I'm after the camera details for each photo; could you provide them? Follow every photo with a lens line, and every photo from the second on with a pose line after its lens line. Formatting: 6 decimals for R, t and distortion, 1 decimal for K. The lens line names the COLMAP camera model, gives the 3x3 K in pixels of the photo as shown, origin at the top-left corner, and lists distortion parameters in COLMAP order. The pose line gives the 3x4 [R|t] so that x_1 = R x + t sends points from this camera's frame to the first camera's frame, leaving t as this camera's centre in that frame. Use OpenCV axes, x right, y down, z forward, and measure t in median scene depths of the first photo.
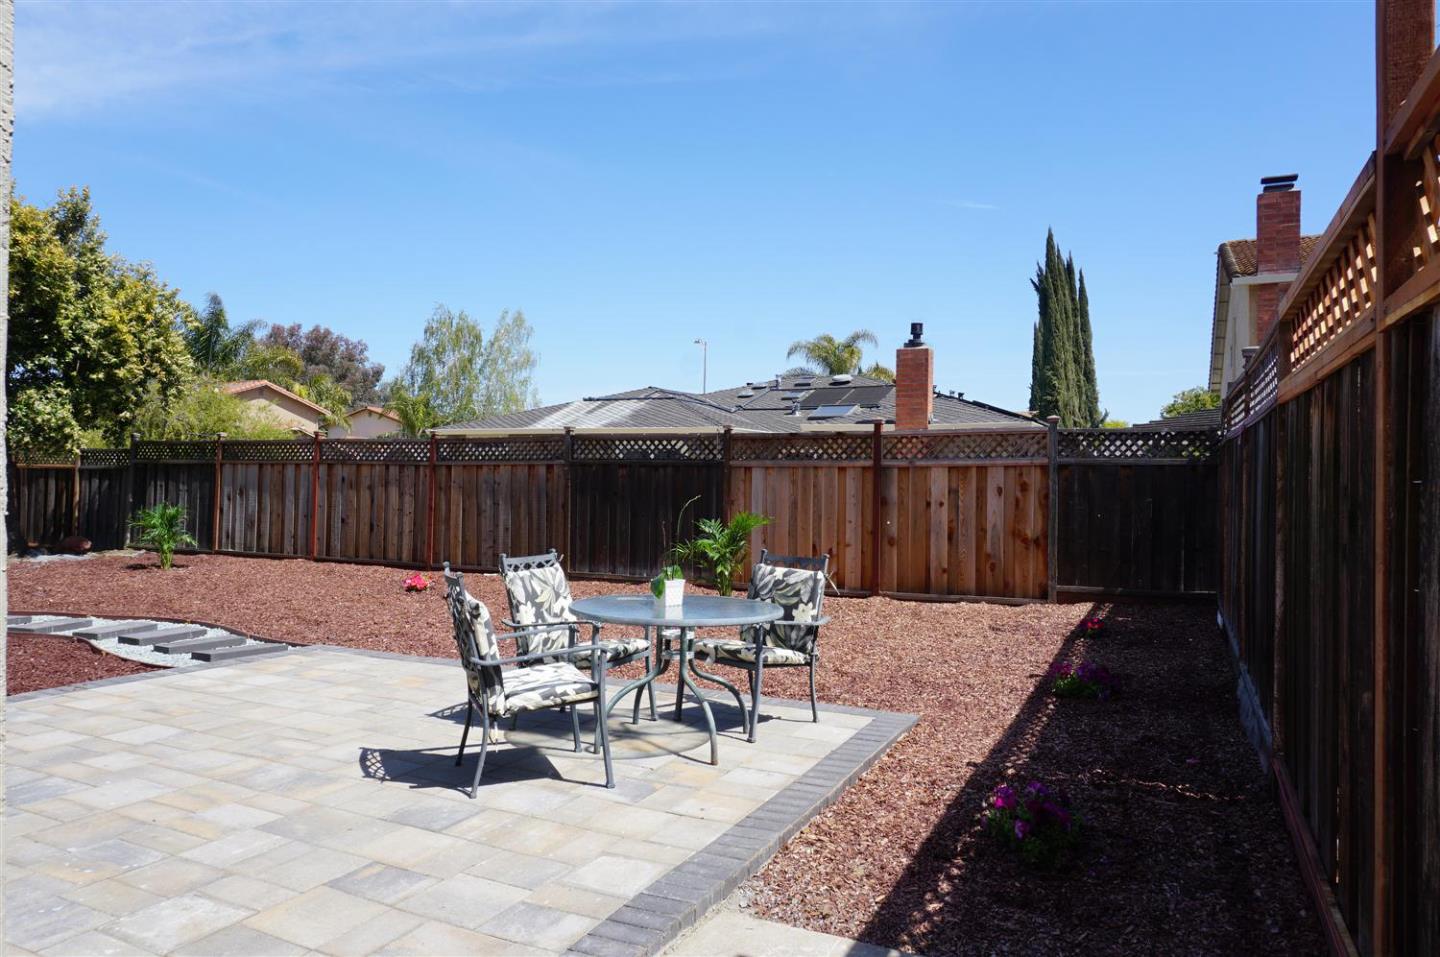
lens RADIAL K [[970.1, 0, 727.5], [0, 970.1, 476.4], [0, 0, 1]] dist [-0.039245, 0.025379]
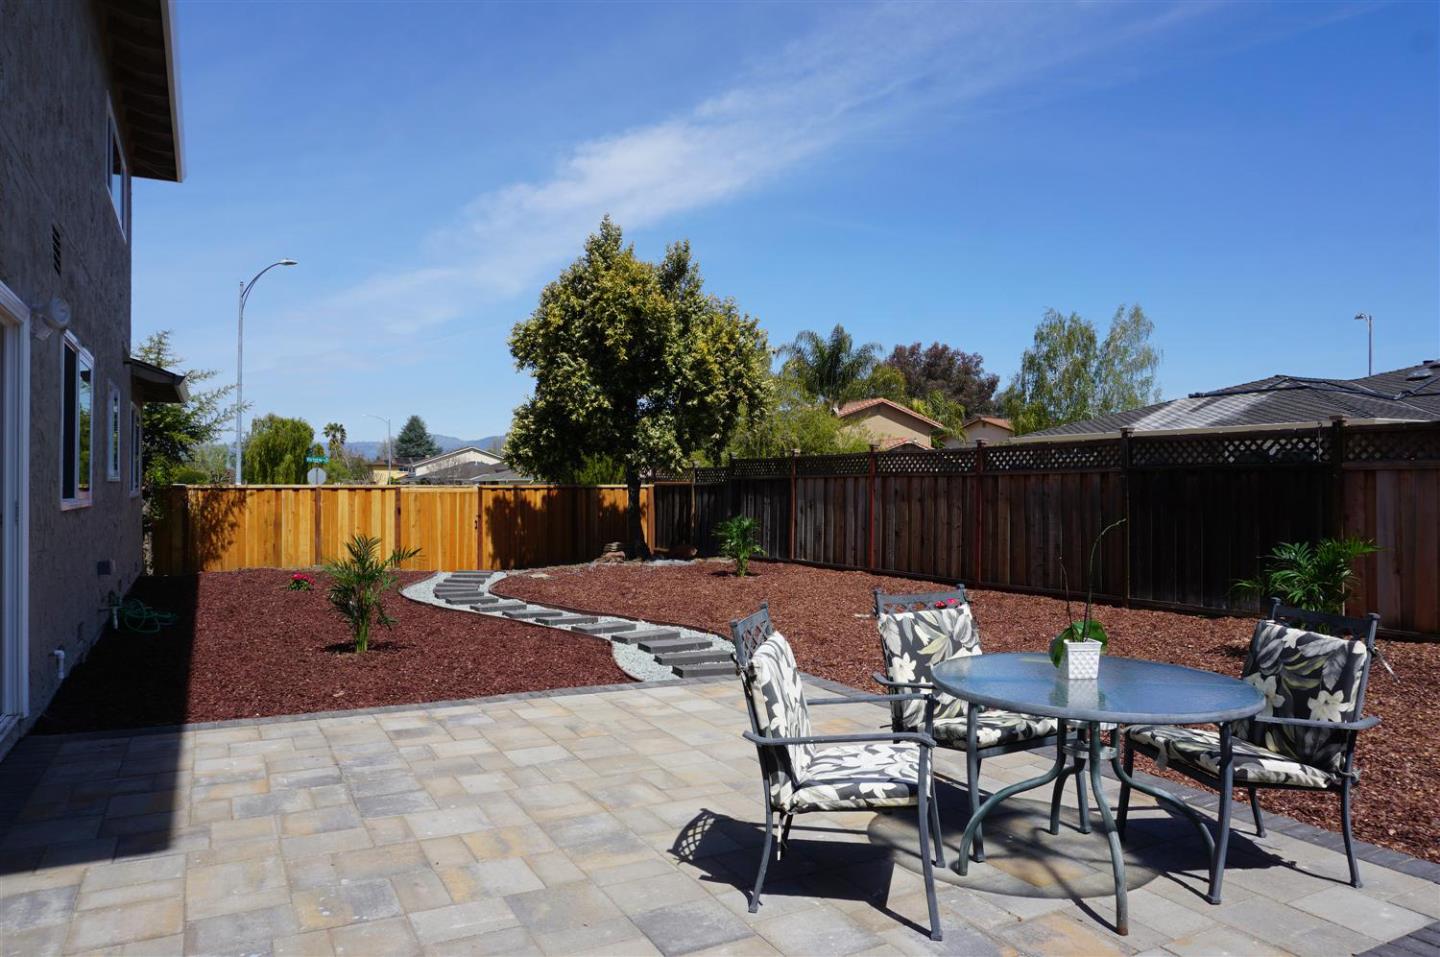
lens RADIAL K [[970.1, 0, 719.8], [0, 970.1, 471.7], [0, 0, 1]] dist [-0.039245, 0.025379]
pose [[0.802539, -0.022579, -0.596172, 0.058462], [0.014291, 0.999724, -0.018625, -0.002026], [0.596429, 0.006428, 0.802640, 0.114156]]
